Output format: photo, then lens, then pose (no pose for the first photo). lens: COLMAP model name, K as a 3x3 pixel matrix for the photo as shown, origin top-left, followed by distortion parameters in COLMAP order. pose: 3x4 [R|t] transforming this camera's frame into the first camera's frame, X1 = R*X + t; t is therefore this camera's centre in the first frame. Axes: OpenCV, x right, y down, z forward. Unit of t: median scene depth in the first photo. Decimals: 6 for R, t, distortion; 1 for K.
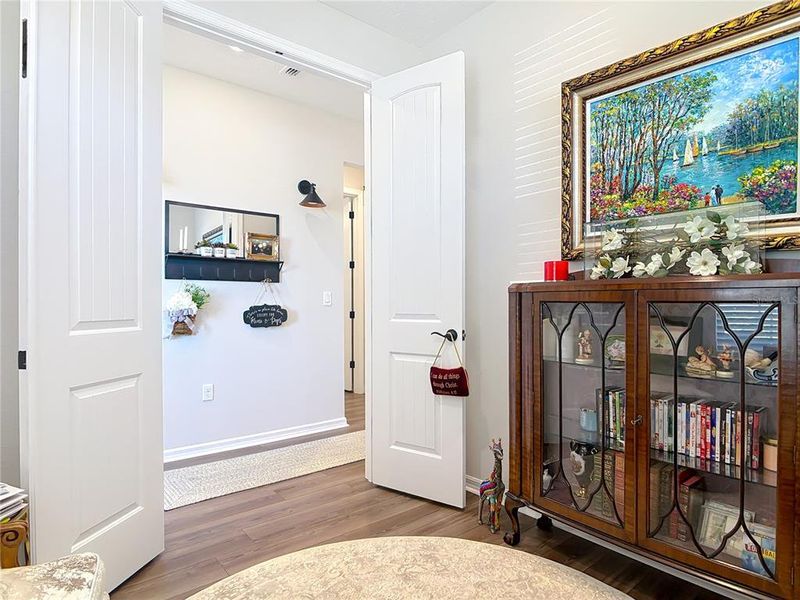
lens RADIAL K [[461.0, 0, 397.2], [0, 461.0, 302.6], [0, 0, 1]] dist [-0.014760, -0.001013]
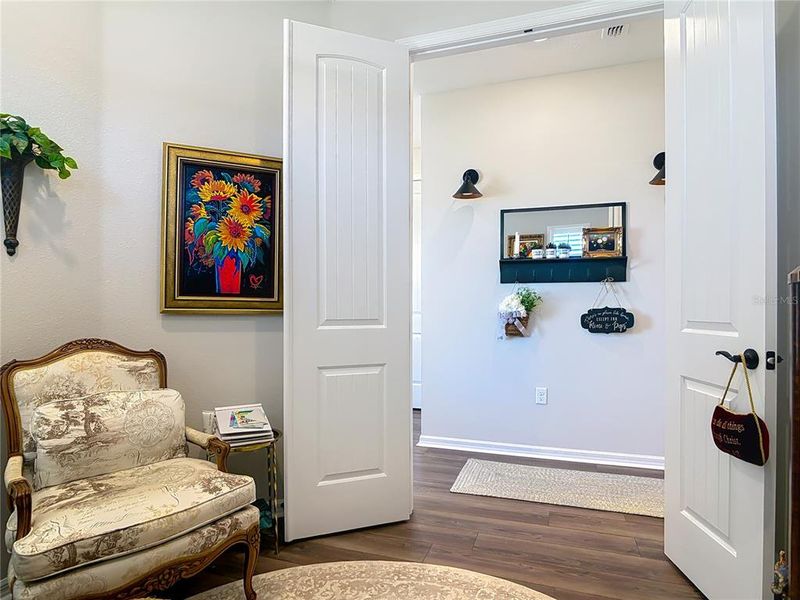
lens RADIAL K [[465.5, 0, 397.3], [0, 465.5, 308.0], [0, 0, 1]] dist [-0.015807, 0.000713]
pose [[0.528140, 0.003070, -0.849152, 0.276056], [0.002016, 0.999986, 0.004869, 0.000537], [0.849155, -0.004284, 0.528126, 0.208458]]
